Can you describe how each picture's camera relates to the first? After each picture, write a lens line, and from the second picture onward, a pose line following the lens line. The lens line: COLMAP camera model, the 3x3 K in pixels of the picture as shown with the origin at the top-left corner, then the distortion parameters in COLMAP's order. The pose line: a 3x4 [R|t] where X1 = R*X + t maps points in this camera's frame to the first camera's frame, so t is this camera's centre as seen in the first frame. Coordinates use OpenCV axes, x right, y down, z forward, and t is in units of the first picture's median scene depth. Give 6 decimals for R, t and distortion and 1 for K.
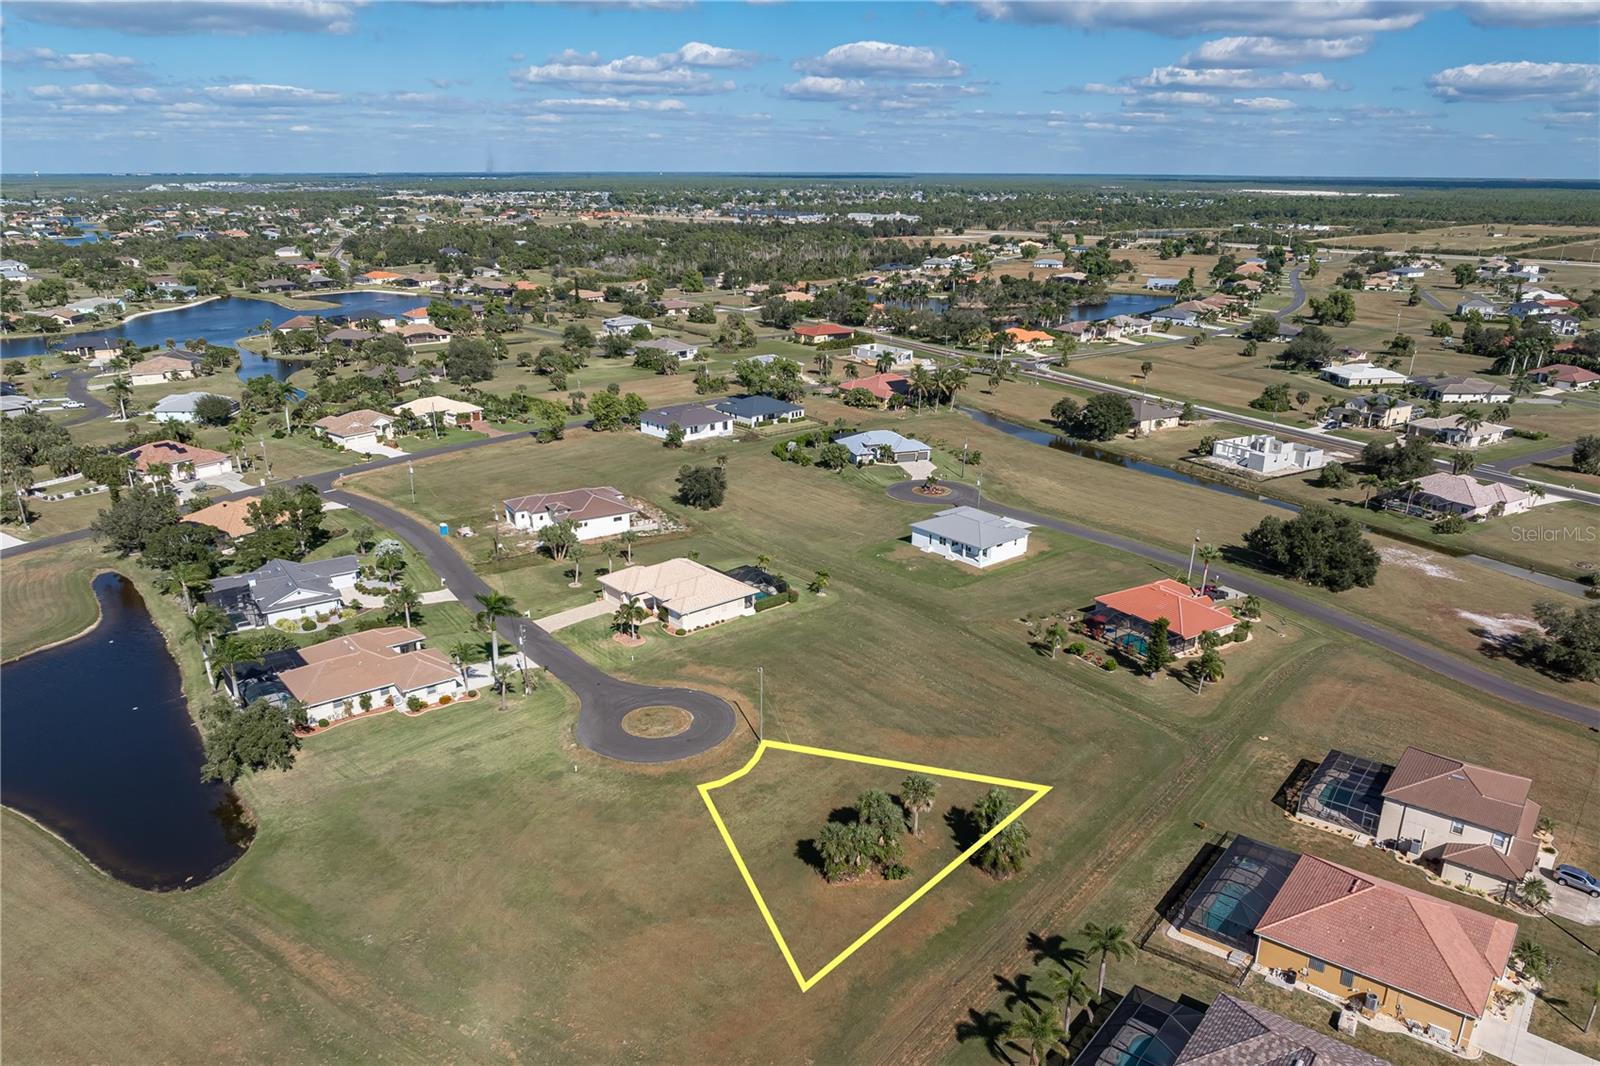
lens RADIAL K [[1131.6, 0, 804.6], [0, 1131.6, 564.5], [0, 0, 1]] dist [-0.018007, 0.008570]
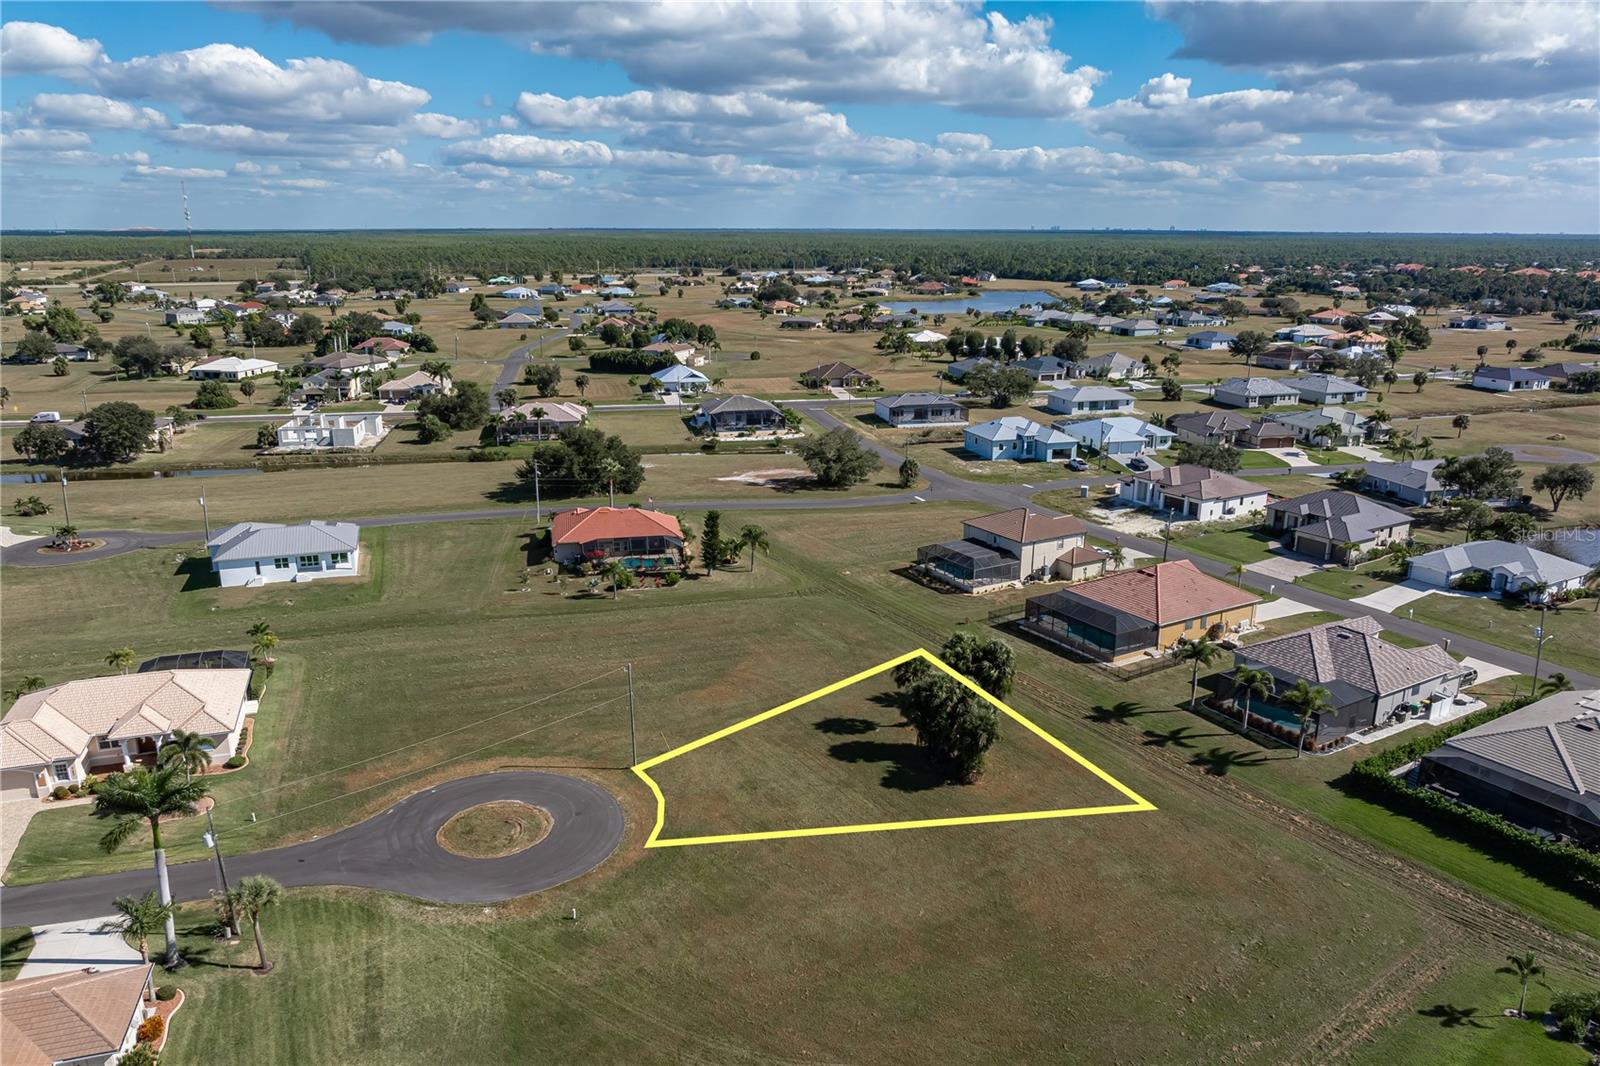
lens RADIAL K [[1135.6, 0, 810.9], [0, 1135.6, 537.1], [0, 0, 1]] dist [-0.026176, 0.012145]
pose [[0.349156, -0.251097, 0.902796, -0.283874], [0.309486, 0.940268, 0.141826, -0.023124], [-0.884482, 0.229883, 0.406011, 0.262595]]
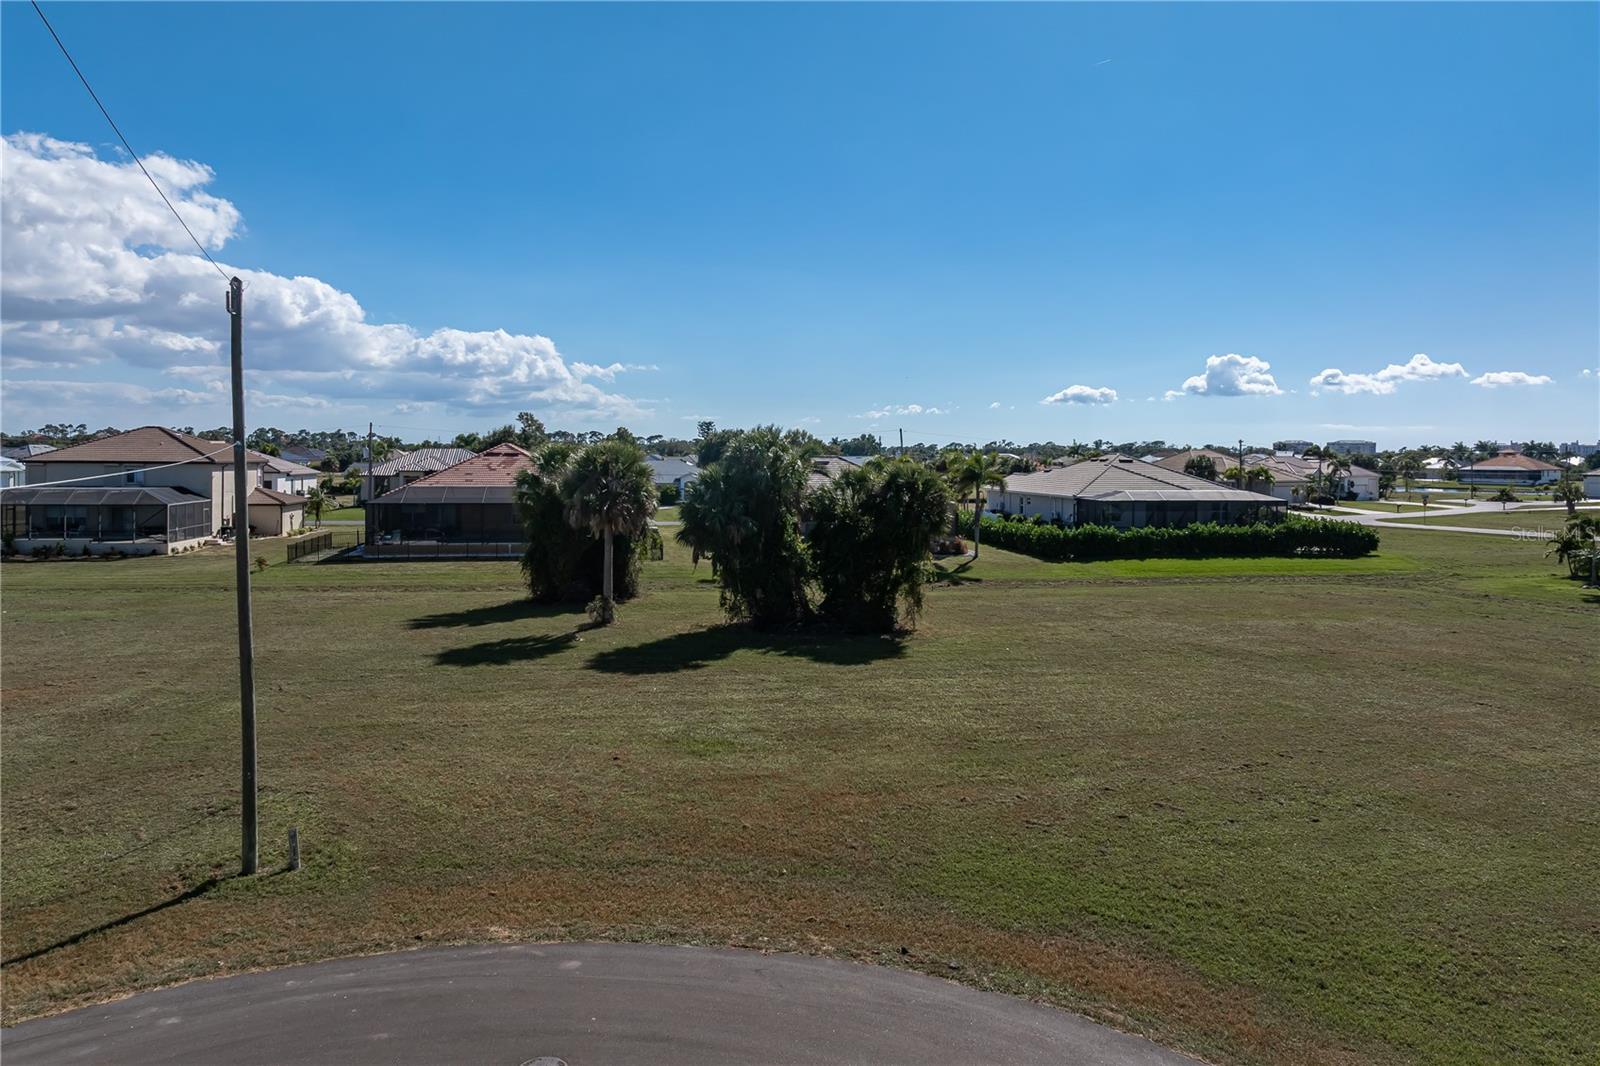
lens RADIAL K [[1122.1, 0, 801.3], [0, 1122.1, 485.1], [0, 0, 1]] dist [-0.027172, 0.005323]
pose [[-0.734888, -0.028011, 0.677610, -0.082068], [0.215536, 0.937699, 0.272517, 0.041688], [-0.643028, 0.346318, -0.683066, 0.475005]]
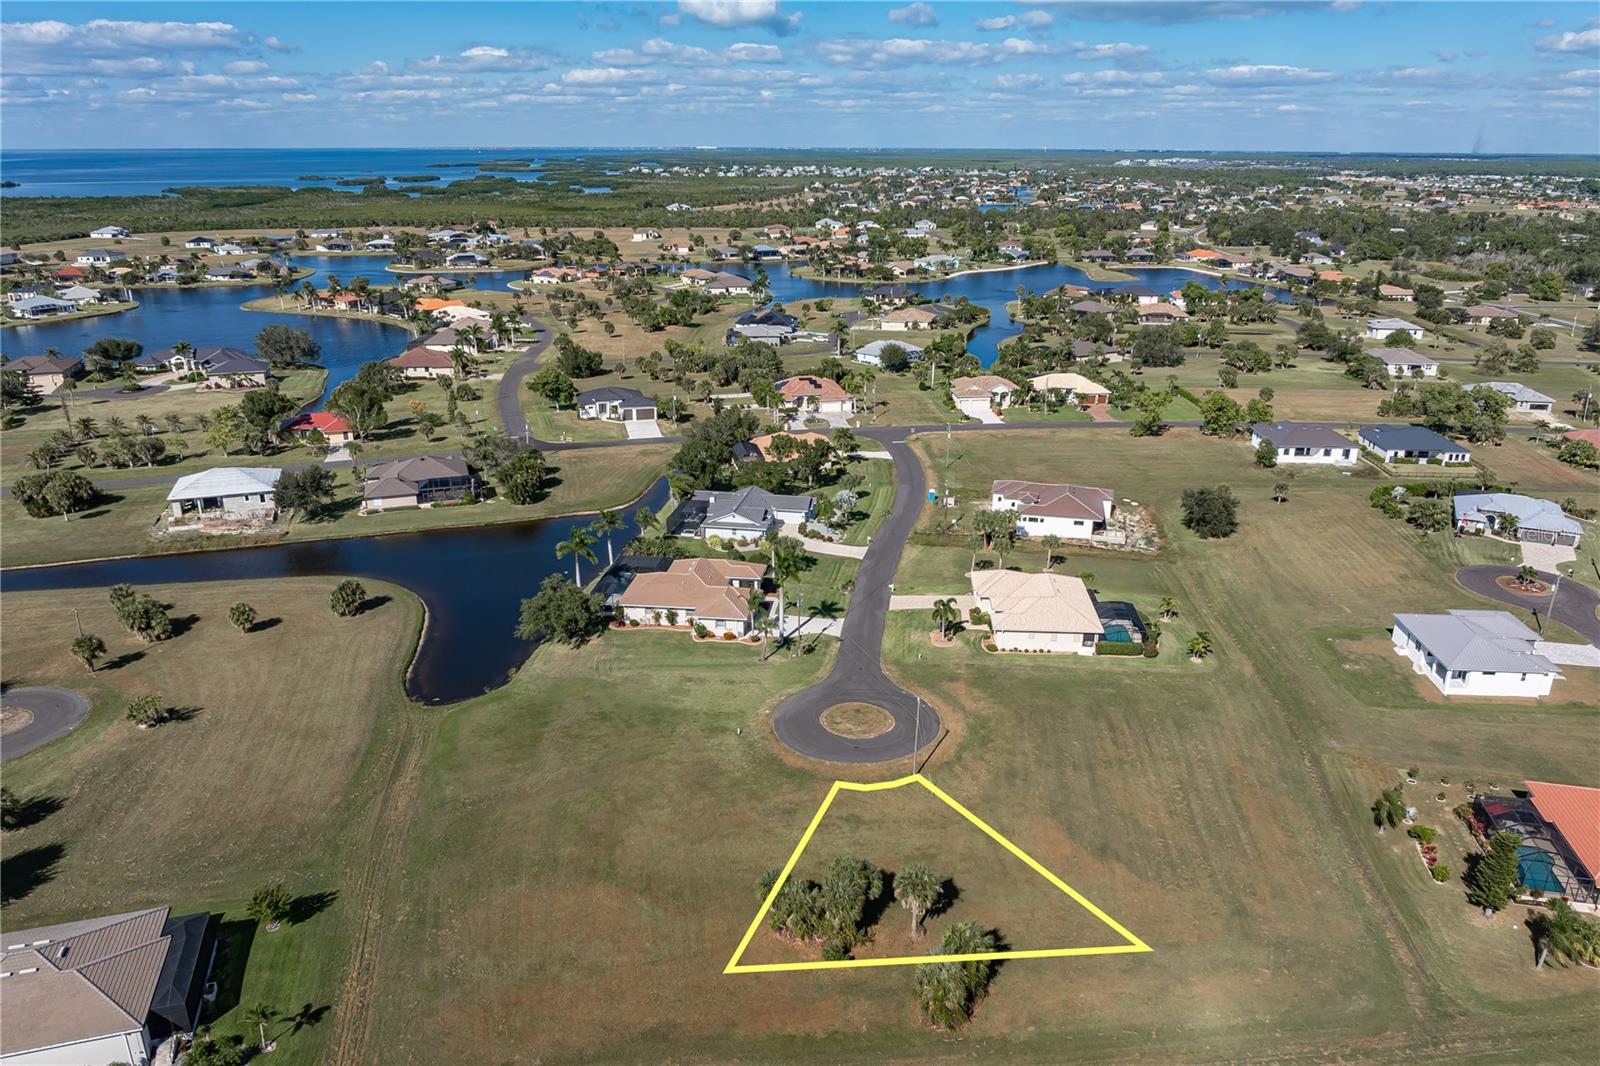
lens RADIAL K [[1135.6, 0, 810.9], [0, 1135.6, 537.1], [0, 0, 1]] dist [-0.026176, 0.012145]
pose [[0.713018, 0.229980, -0.662355, 0.211726], [-0.233487, 0.968639, 0.084980, -0.040264], [0.661127, 0.094059, 0.744355, 0.114759]]
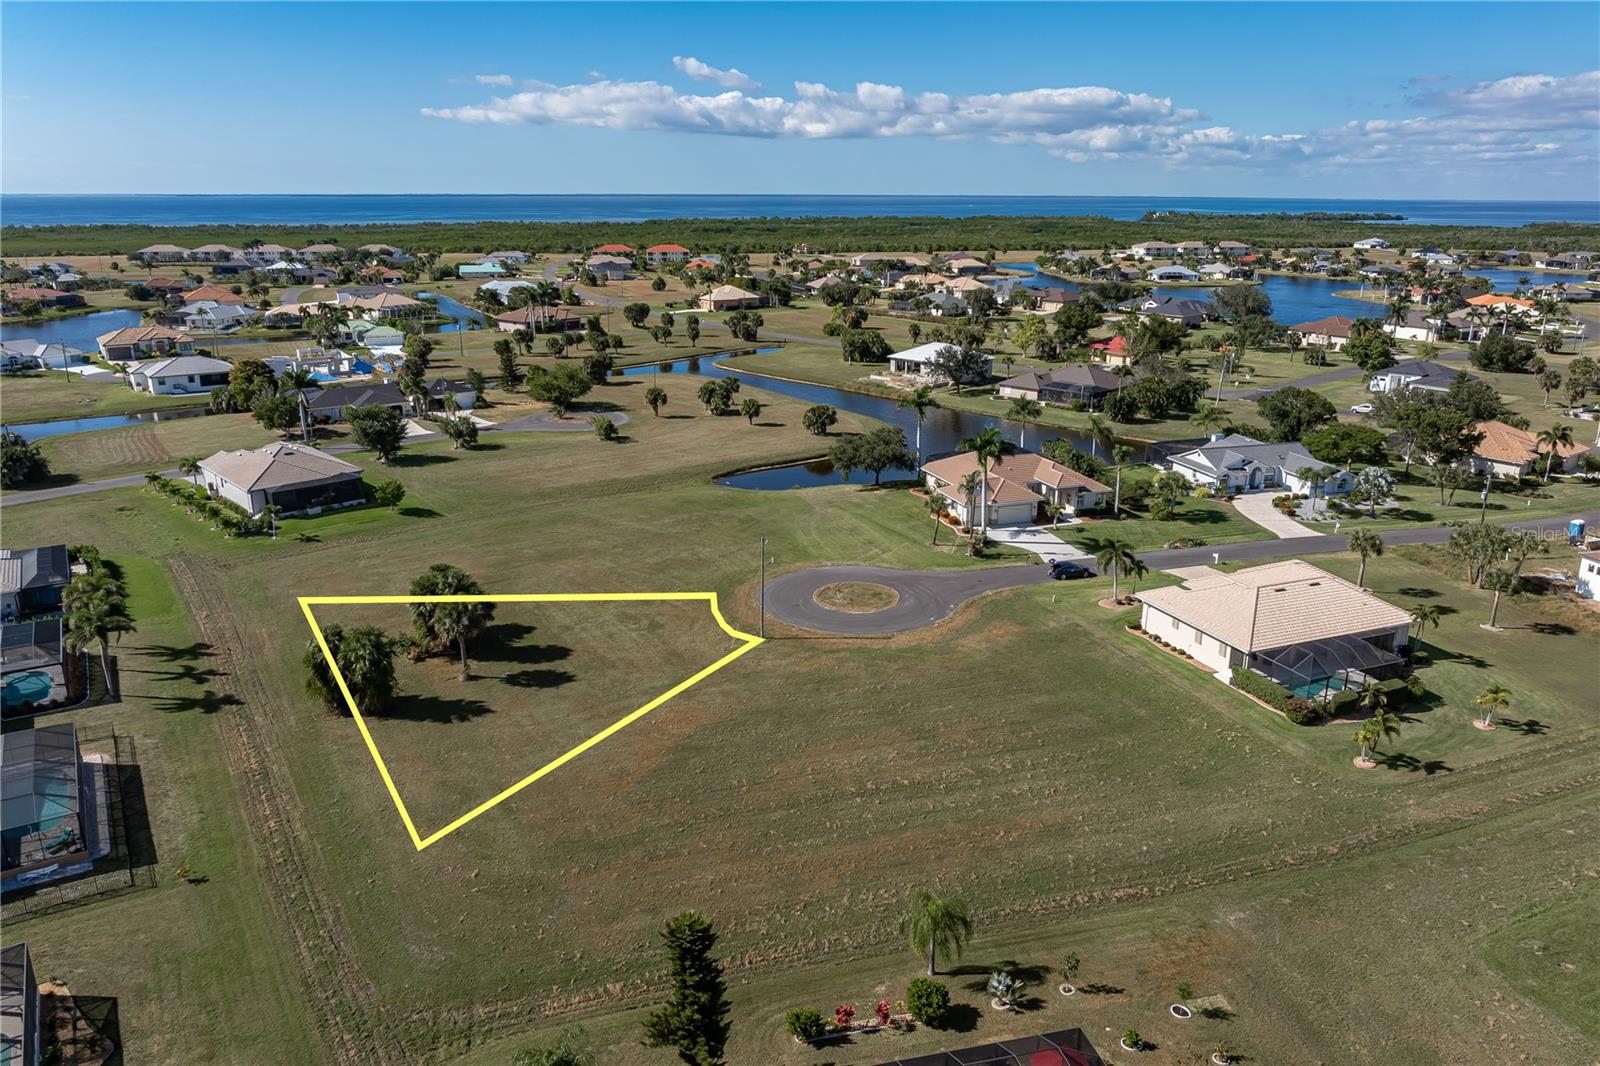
lens RADIAL K [[1129.9, 0, 801.7], [0, 1129.9, 531.9], [0, 0, 1]] dist [-0.024822, 0.008227]
pose [[-0.327069, 0.268555, -0.906037, 0.286113], [-0.317650, 0.871738, 0.373057, -0.090703], [0.890014, 0.409818, -0.199812, 0.526845]]
